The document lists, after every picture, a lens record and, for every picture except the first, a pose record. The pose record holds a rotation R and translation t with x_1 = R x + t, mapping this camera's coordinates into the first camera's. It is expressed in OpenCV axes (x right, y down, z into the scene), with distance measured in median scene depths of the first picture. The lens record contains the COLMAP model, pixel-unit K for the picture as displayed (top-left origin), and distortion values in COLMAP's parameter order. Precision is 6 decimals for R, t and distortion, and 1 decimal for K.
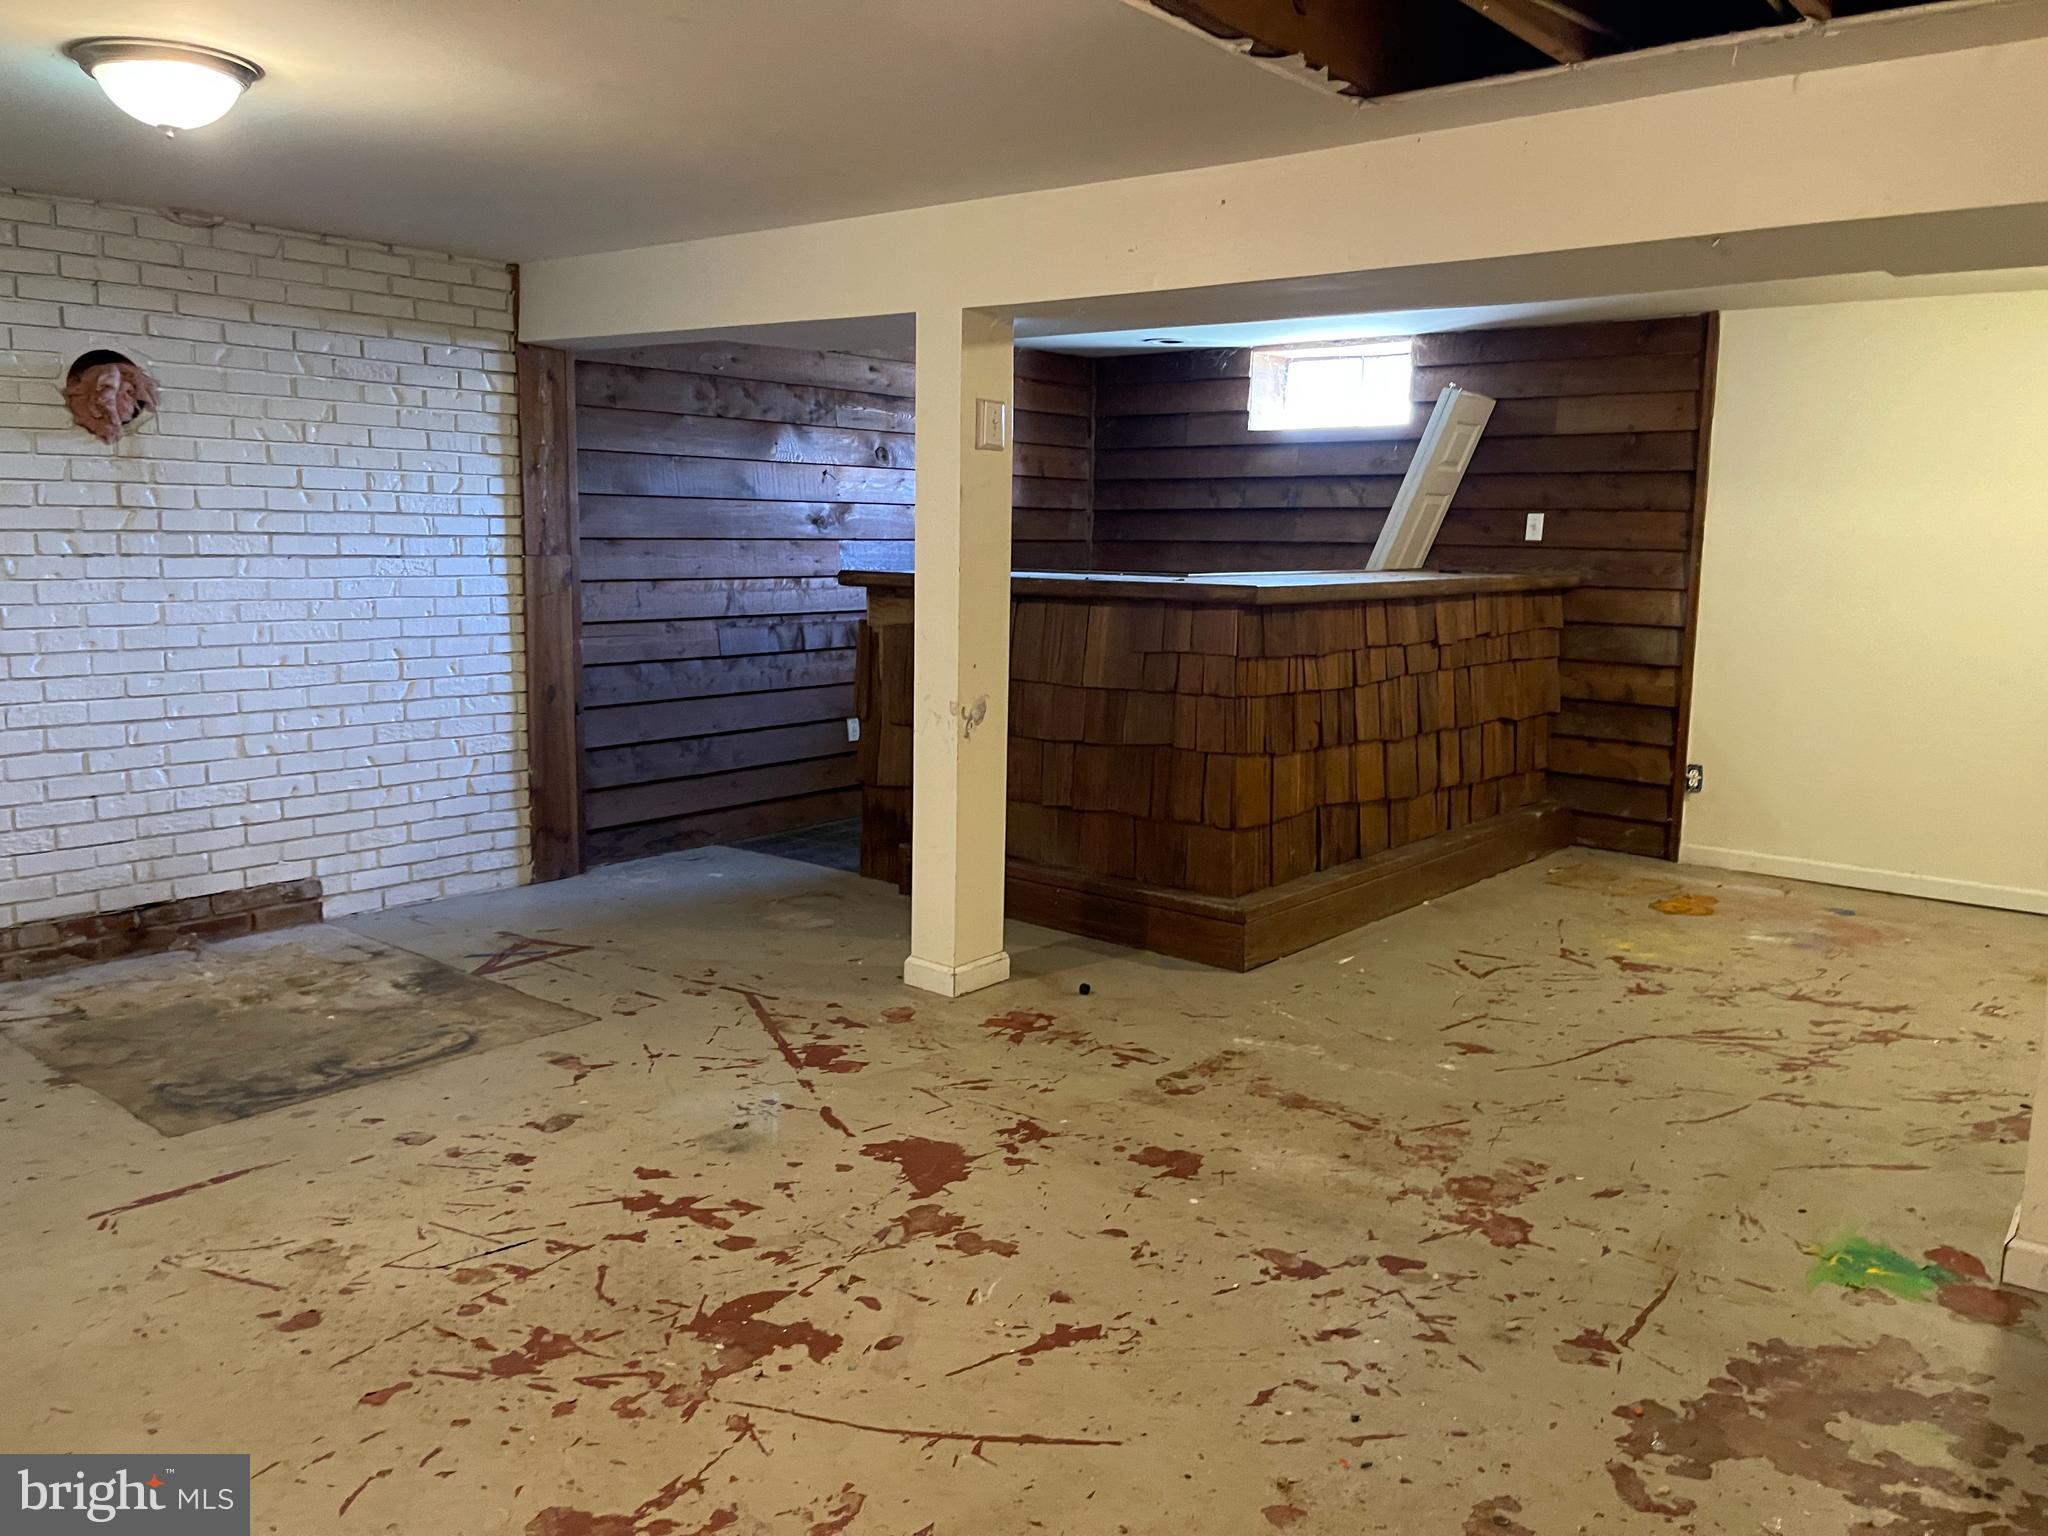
lens RADIAL K [[1569.4, 0, 1011.2], [0, 1569.4, 748.2], [0, 0, 1]] dist [0.071051, -0.098034]
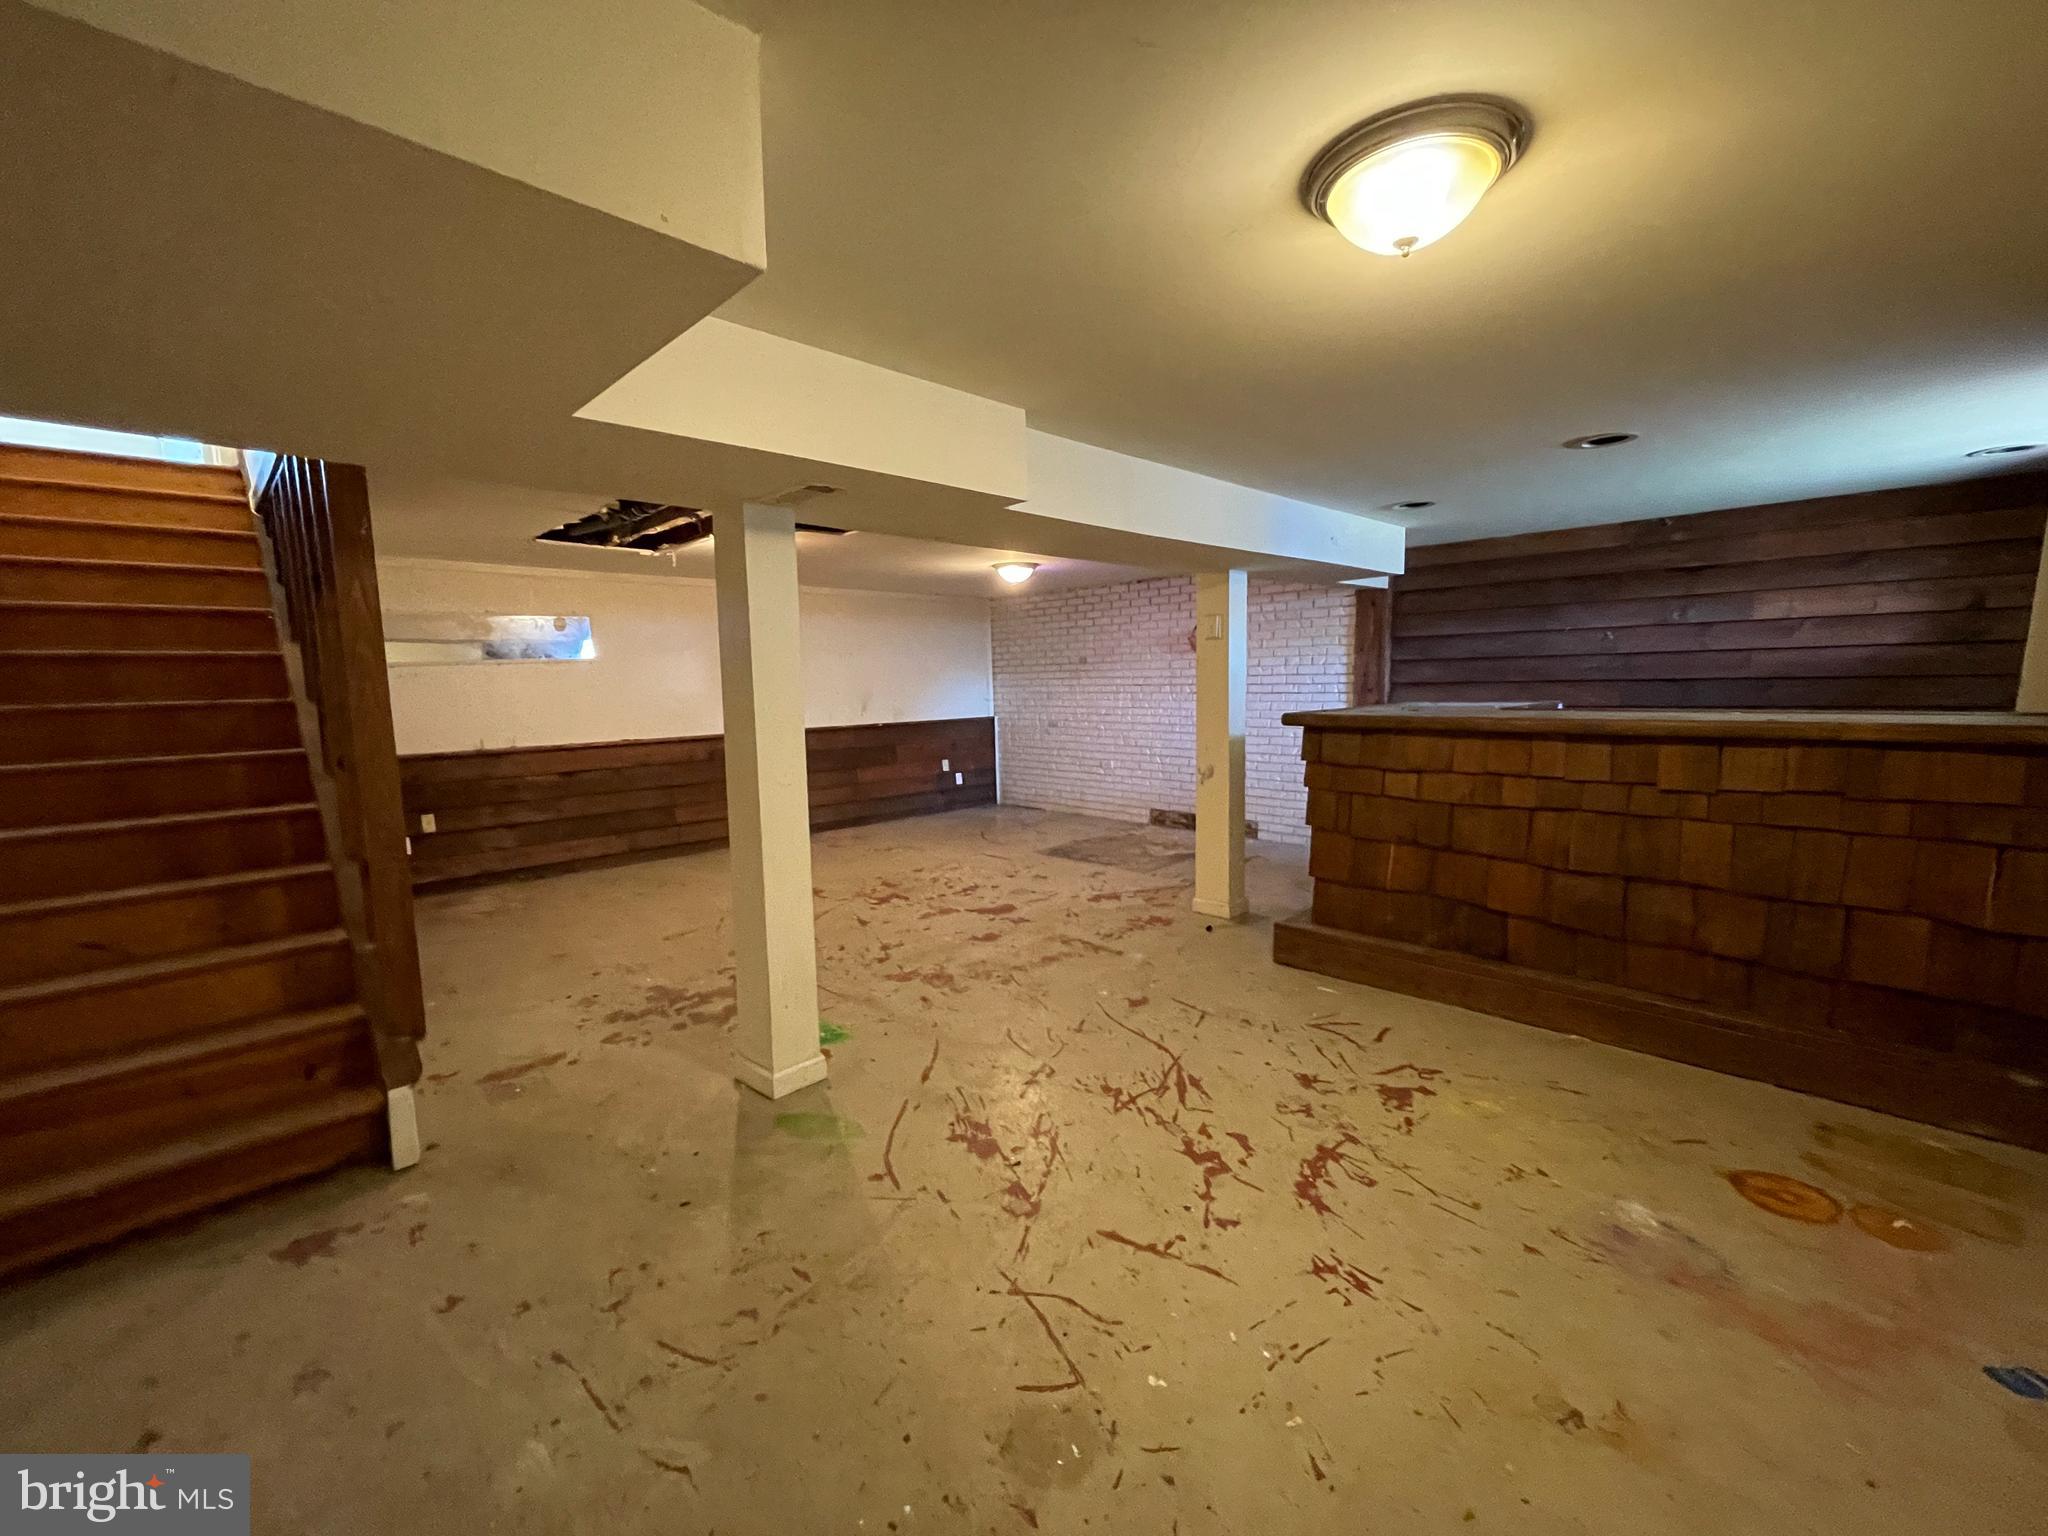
lens RADIAL K [[842.6, 0, 1028.1], [0, 842.6, 768.9], [0, 0, 1]] dist [-0.000452, -0.000037]
pose [[-0.101330, 0.091502, -0.990636, 1.183279], [-0.120981, 0.987238, 0.103564, -0.122641], [0.987469, 0.130343, -0.088967, 0.987724]]
